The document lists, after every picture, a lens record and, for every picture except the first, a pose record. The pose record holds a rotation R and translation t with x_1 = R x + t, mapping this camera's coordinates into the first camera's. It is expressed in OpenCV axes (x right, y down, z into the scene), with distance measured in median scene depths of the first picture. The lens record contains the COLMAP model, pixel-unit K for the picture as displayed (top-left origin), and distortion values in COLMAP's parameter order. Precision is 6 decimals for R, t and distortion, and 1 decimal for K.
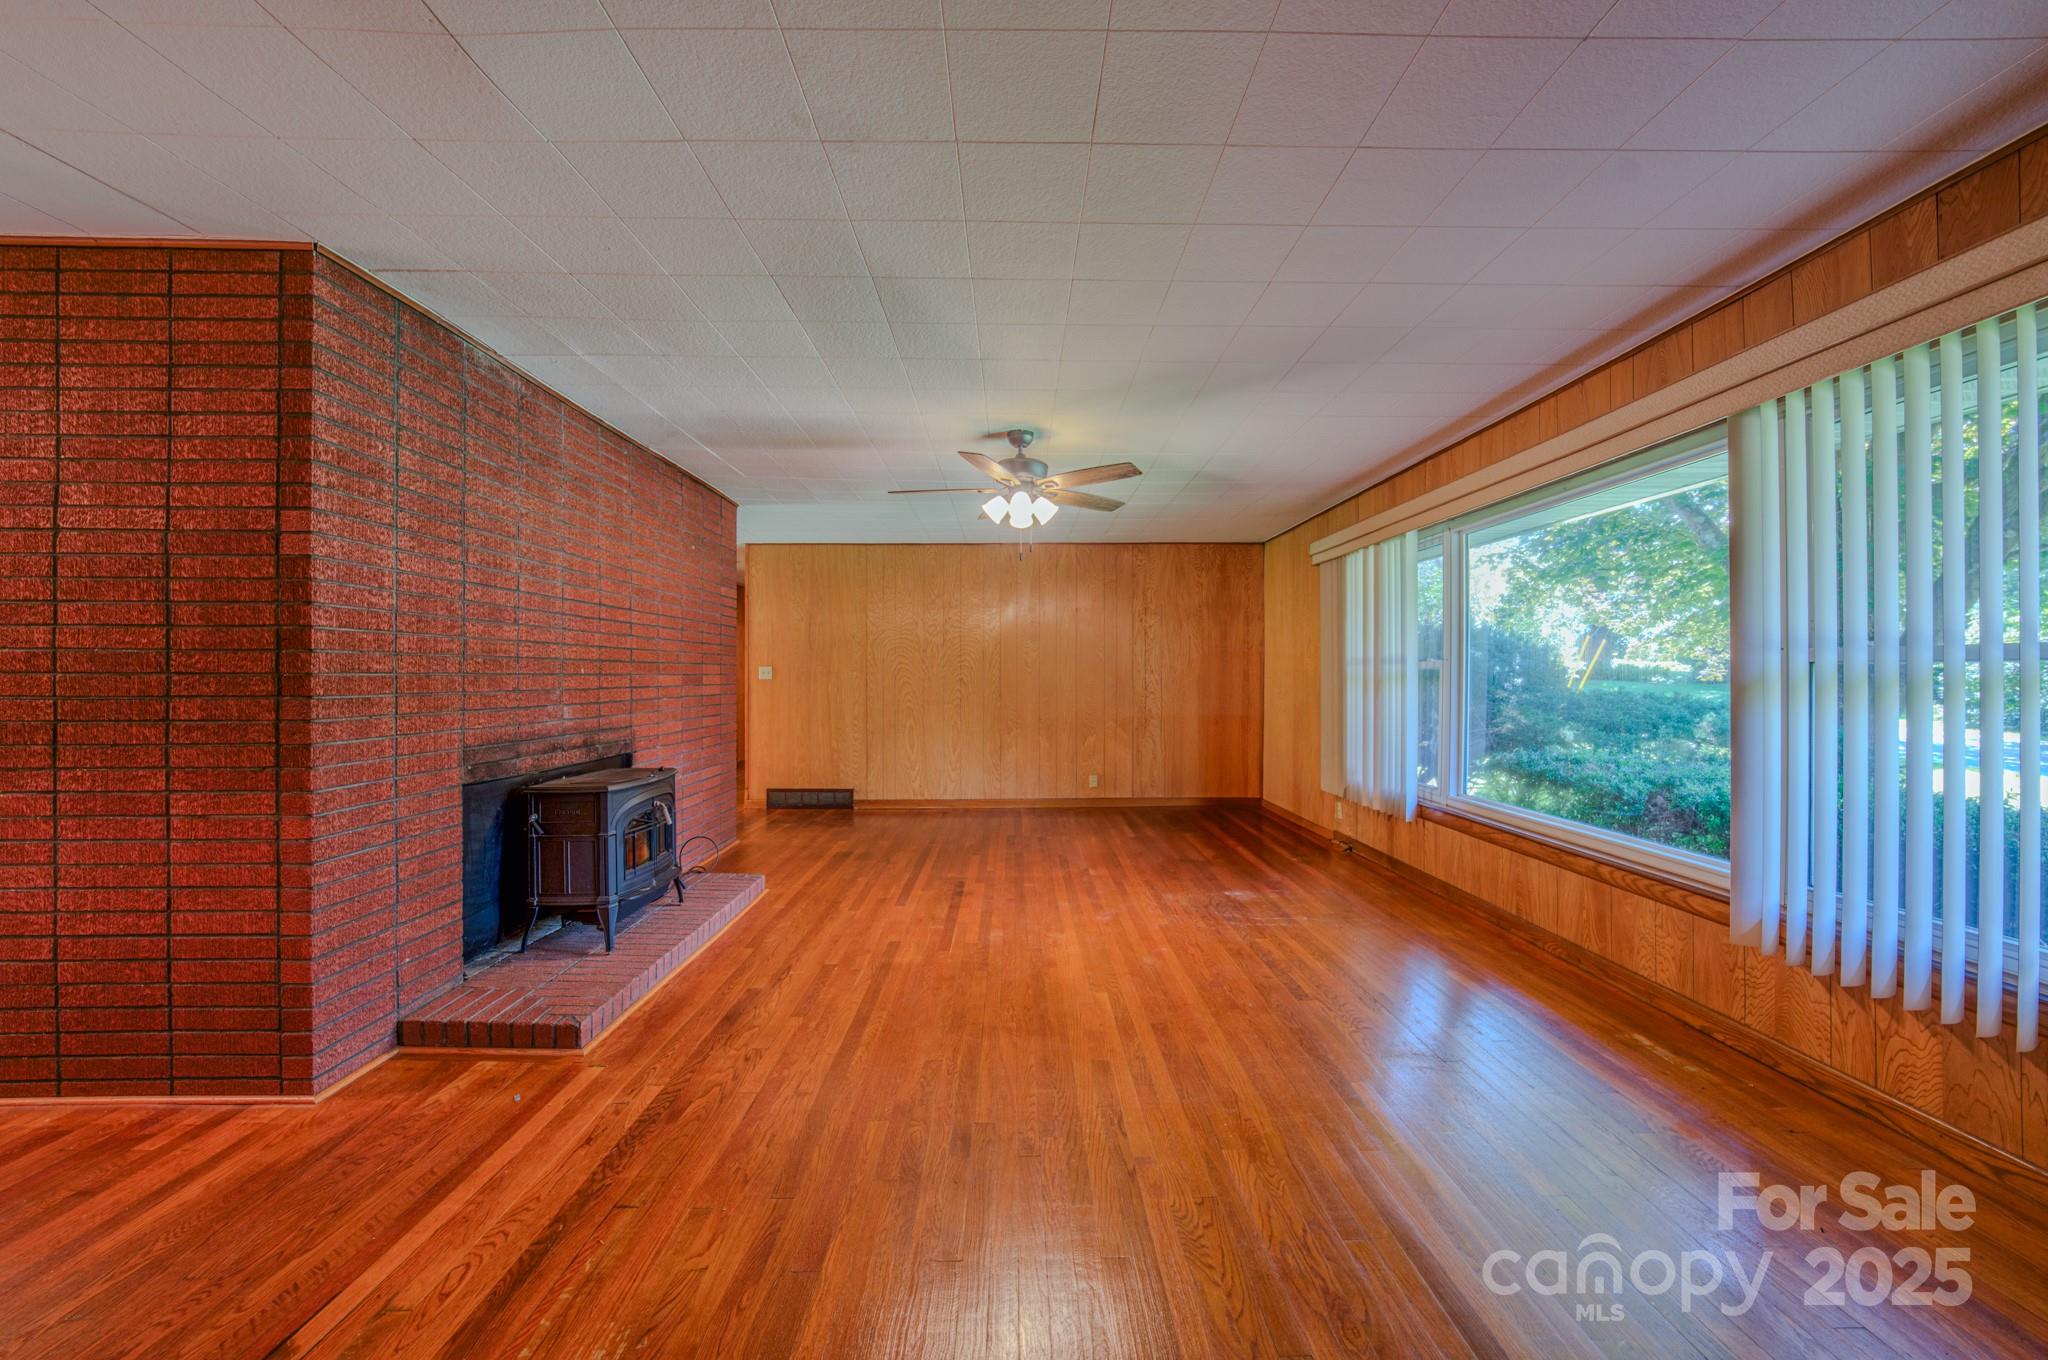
lens RADIAL K [[762.8, 0, 1022.8], [0, 762.8, 677.2], [0, 0, 1]] dist [-0.000104, -0.000002]
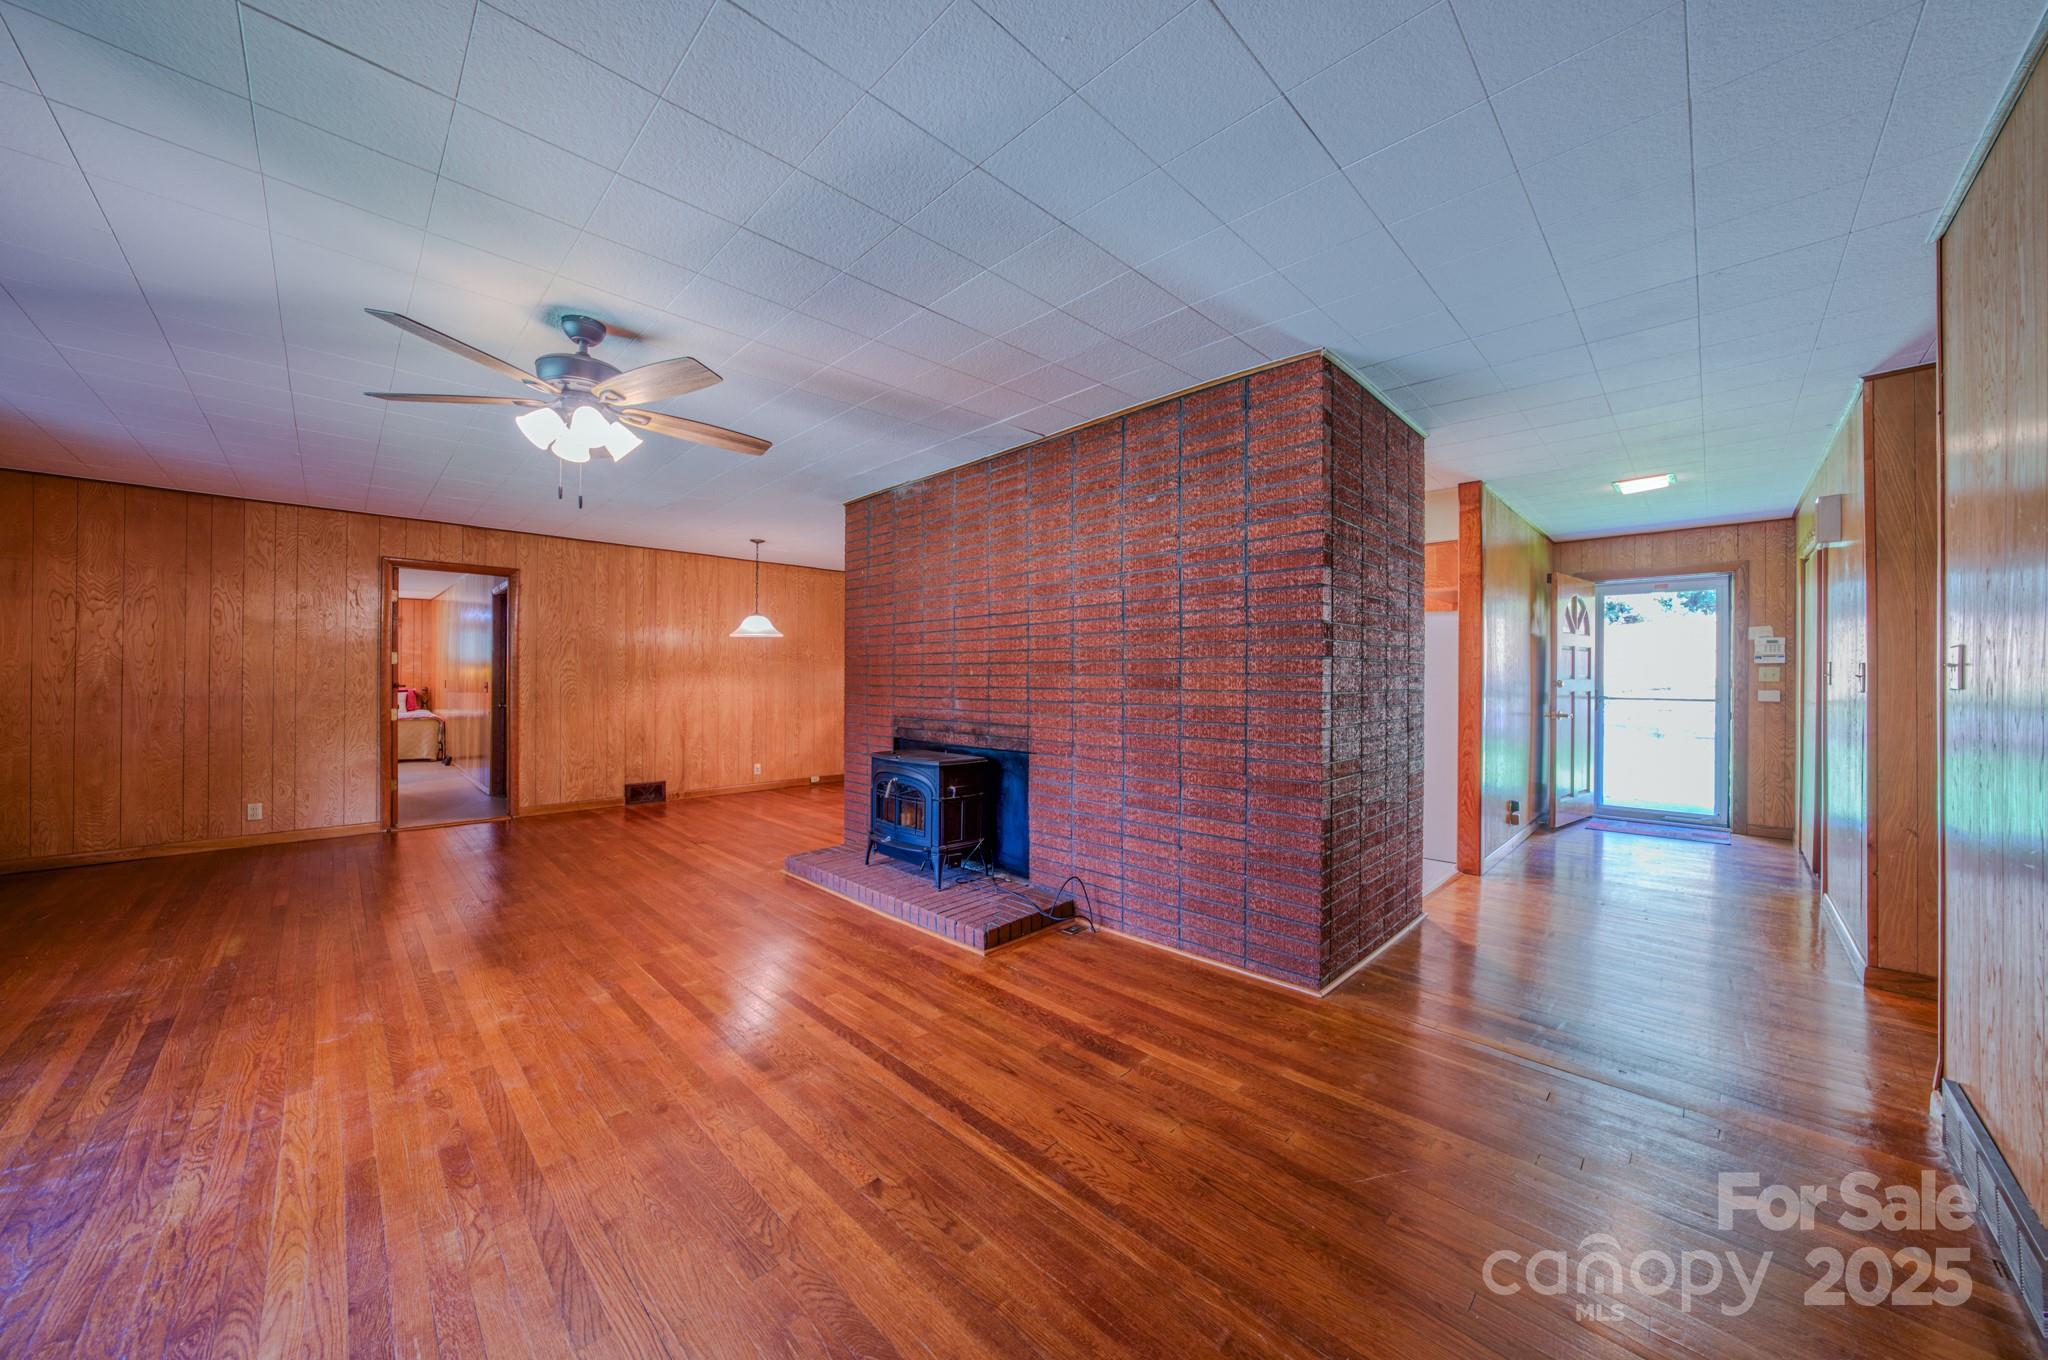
lens RADIAL K [[706.9, 0, 1016.1], [0, 706.9, 677.8], [0, 0, 1]] dist [-0.019755, 0.002544]
pose [[-0.720451, -0.005269, -0.693486, 0.171515], [-0.006579, 0.999978, -0.000763, 0.000493], [0.693475, 0.004012, -0.720470, 1.939350]]
